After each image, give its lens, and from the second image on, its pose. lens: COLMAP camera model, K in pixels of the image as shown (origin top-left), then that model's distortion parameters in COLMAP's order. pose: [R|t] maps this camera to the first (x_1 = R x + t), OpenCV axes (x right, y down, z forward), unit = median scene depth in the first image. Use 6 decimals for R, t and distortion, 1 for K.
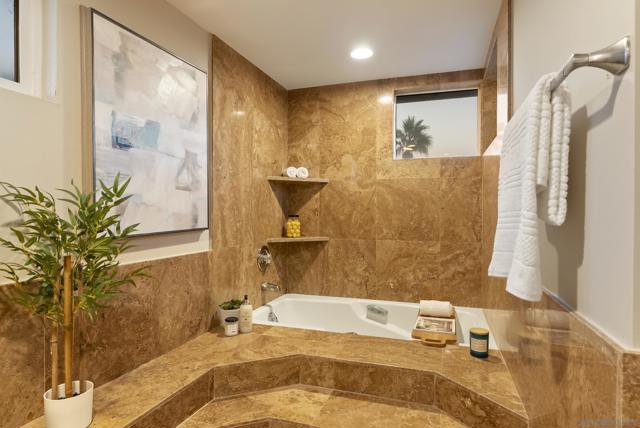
lens RADIAL K [[378.9, 0, 319.6], [0, 378.9, 214.0], [0, 0, 1]] dist [0.000585, 0.000405]
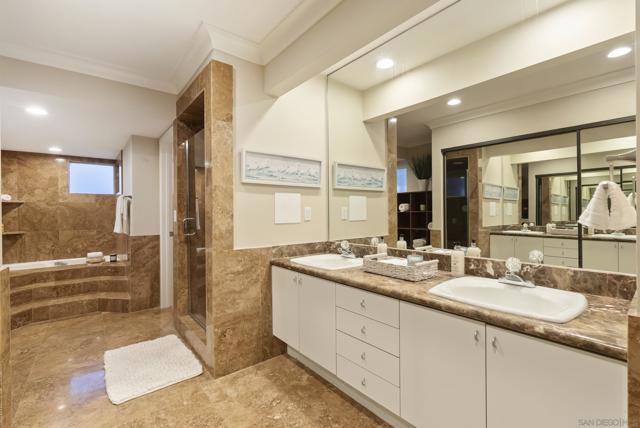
lens RADIAL K [[291.2, 0, 320.2], [0, 291.2, 211.3], [0, 0, 1]] dist [0.001221, 0.000350]
pose [[0.550931, -0.008896, 0.834503, -0.390700], [0.015096, 0.999886, 0.000693, -0.019139], [-0.834414, 0.012215, 0.551003, -1.070443]]
